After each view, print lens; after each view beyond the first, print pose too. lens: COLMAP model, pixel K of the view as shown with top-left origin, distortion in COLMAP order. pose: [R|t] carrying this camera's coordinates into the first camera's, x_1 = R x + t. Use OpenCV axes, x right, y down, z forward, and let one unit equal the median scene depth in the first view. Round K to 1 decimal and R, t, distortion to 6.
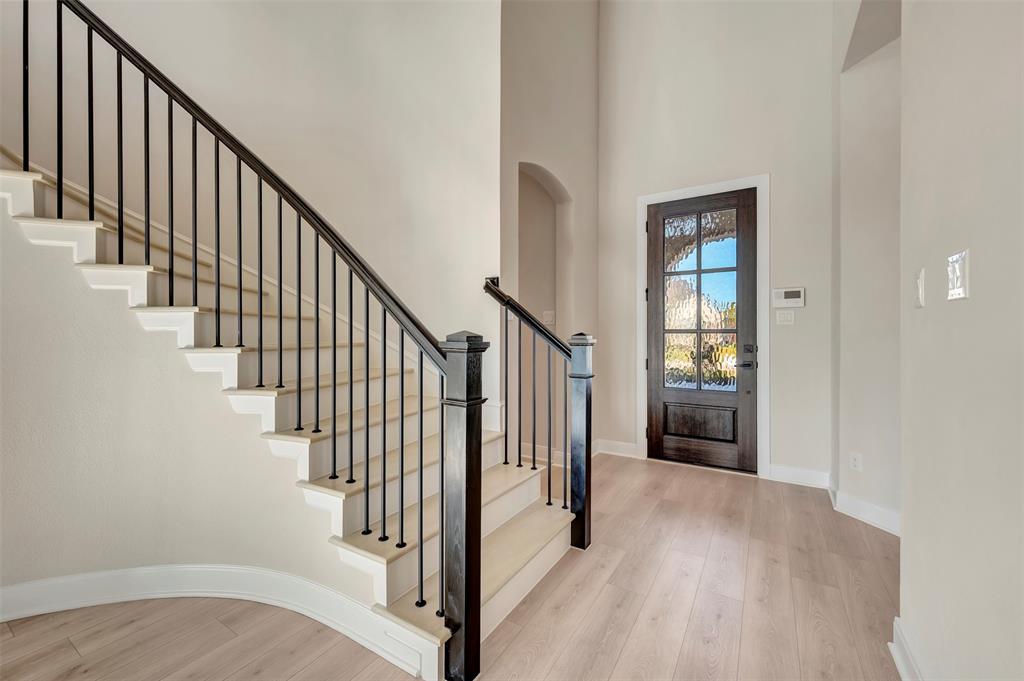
lens RADIAL K [[405.6, 0, 514.8], [0, 405.6, 334.5], [0, 0, 1]] dist [-0.000457, 0.000684]
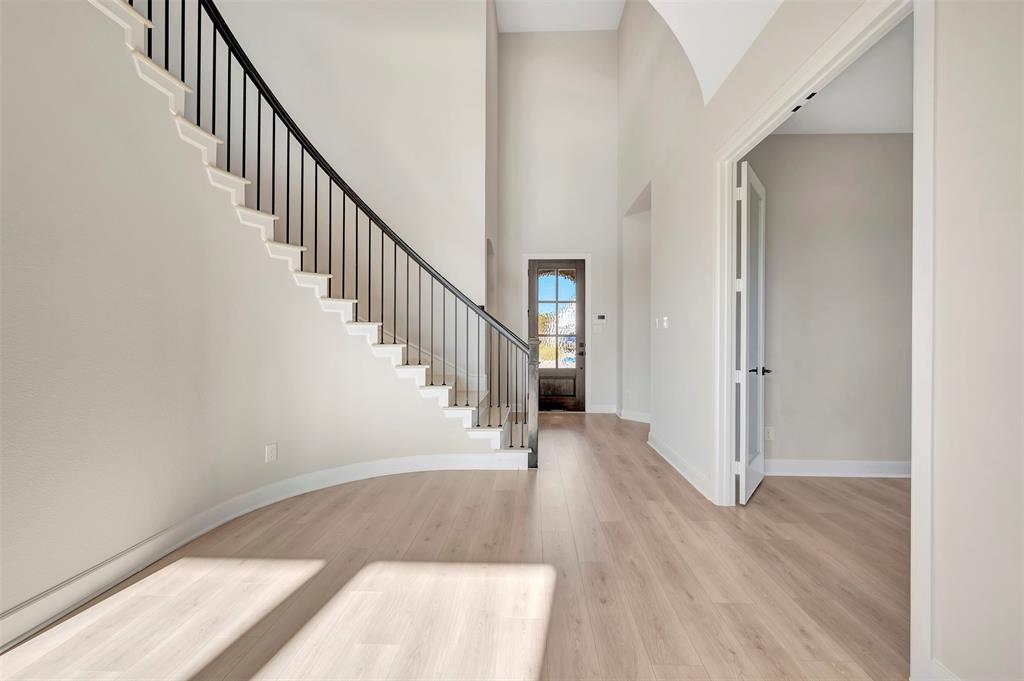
lens RADIAL K [[418.5, 0, 508.8], [0, 418.5, 338.5], [0, 0, 1]] dist [-0.013870, -0.000389]
pose [[0.878776, 0.000465, 0.477234, -0.649103], [-0.002038, 0.999994, 0.002778, 0.000557], [-0.477230, -0.003414, 0.878772, -0.544206]]
